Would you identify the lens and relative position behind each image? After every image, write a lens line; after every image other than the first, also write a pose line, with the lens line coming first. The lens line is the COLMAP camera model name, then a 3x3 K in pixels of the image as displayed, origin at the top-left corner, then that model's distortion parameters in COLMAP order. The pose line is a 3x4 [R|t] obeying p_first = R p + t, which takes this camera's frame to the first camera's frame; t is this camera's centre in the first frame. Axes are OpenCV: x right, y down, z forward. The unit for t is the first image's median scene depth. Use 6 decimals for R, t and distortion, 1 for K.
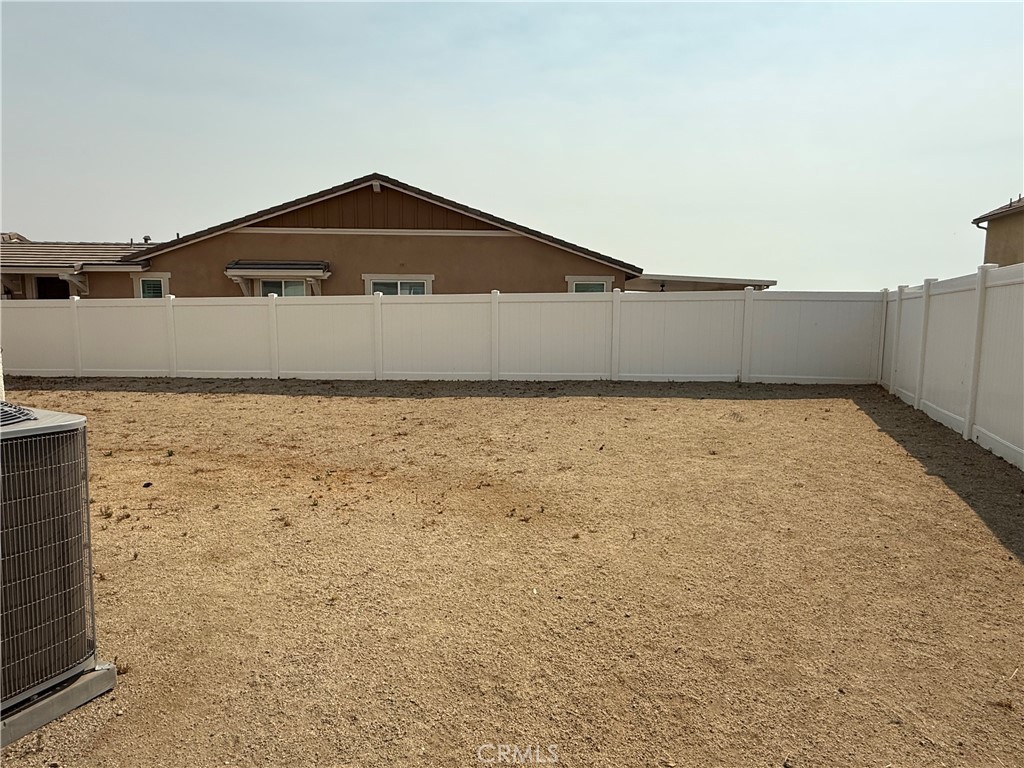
lens RADIAL K [[596.3, 0, 513.1], [0, 596.3, 380.1], [0, 0, 1]] dist [-0.005113, 0.001958]
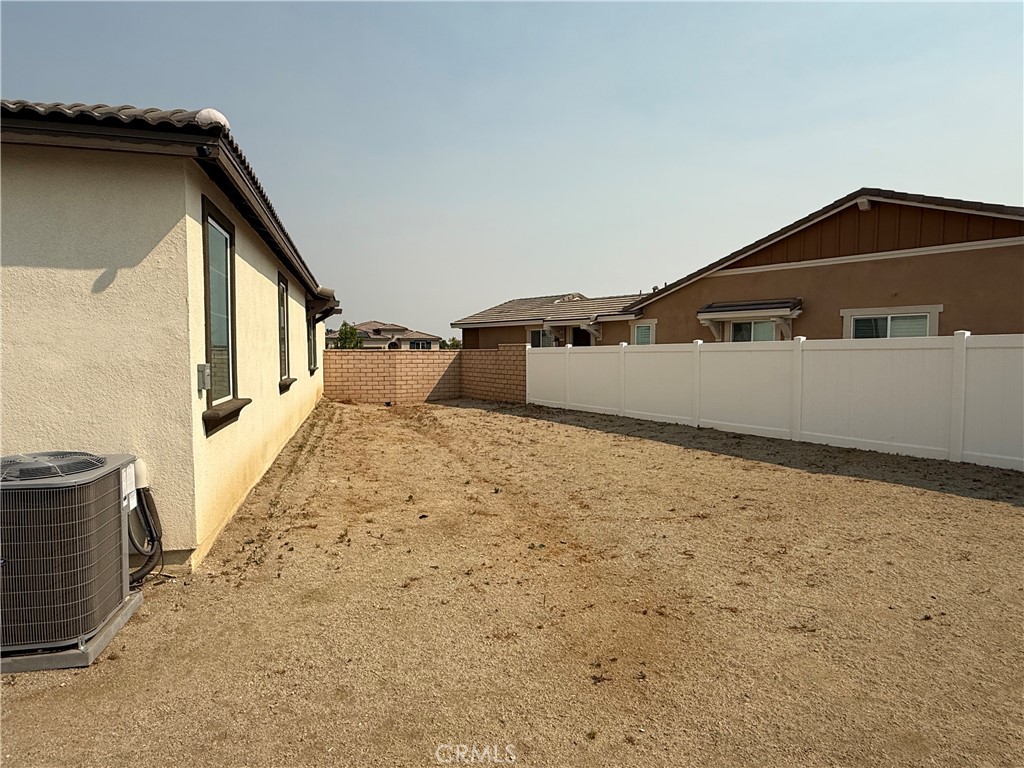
lens RADIAL K [[596.3, 0, 513.1], [0, 596.3, 383.8], [0, 0, 1]] dist [-0.005113, 0.001958]
pose [[0.595777, 0.040372, -0.802135, 0.158477], [-0.074724, 0.997190, -0.005312, -0.035054], [0.799666, 0.063103, 0.597120, 0.134343]]
